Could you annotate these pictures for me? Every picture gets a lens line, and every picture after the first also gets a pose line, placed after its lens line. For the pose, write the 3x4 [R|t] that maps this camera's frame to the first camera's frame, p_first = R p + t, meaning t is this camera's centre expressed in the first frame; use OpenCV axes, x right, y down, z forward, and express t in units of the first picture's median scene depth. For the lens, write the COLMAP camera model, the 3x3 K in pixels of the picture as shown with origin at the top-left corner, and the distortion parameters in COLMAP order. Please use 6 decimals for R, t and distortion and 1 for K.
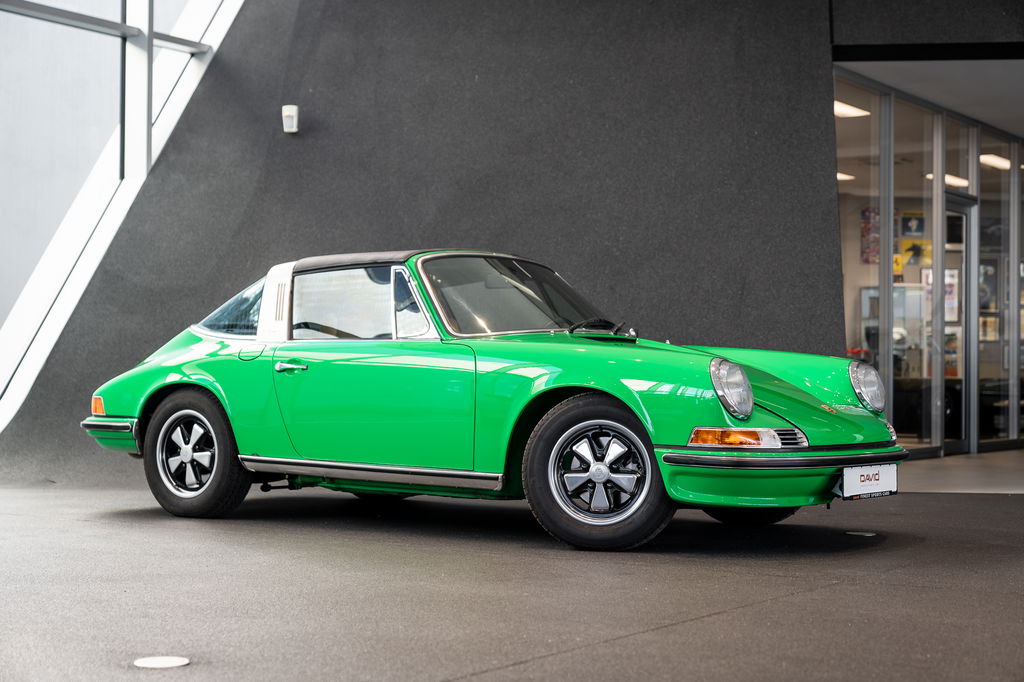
lens RADIAL K [[1694.6, 0, 520.6], [0, 1694.6, 341.5], [0, 0, 1]] dist [0.000693, 0.000000]
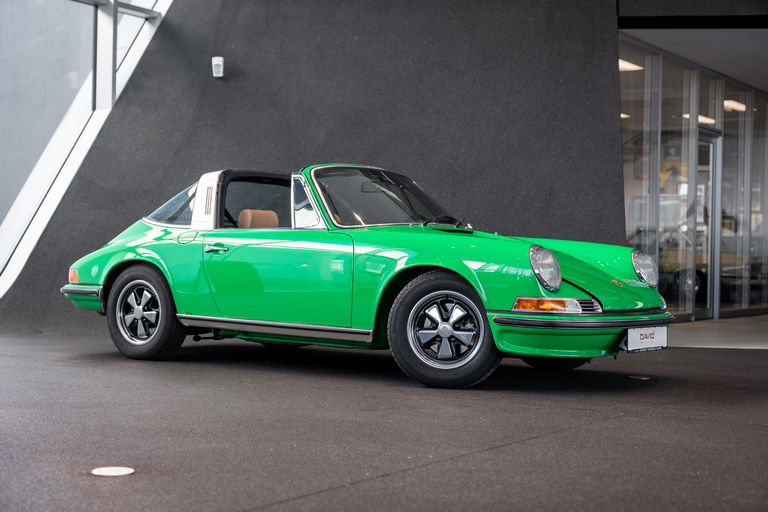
lens RADIAL K [[1217.6, 0, 376.0], [0, 1217.6, 255.6], [0, 0, 1]] dist [-0.002246, 0.000000]
pose [[0.999920, 0.011149, -0.005932, -0.001895], [-0.011044, 0.999788, 0.017358, 0.001569], [0.006124, -0.017291, 0.999832, 0.024363]]
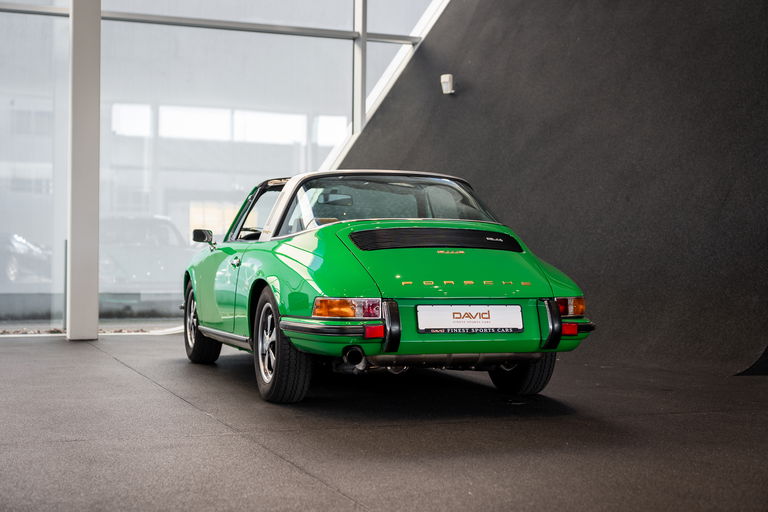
lens RADIAL K [[1147.8, 0, 384.6], [0, 1147.8, 256.1], [0, 0, 1]] dist [0.003130, 0.000000]
pose [[0.811913, -0.000551, -0.583779, 0.404323], [0.008518, 0.999904, 0.010903, 0.000753], [0.583717, -0.013825, 0.811840, 0.206958]]
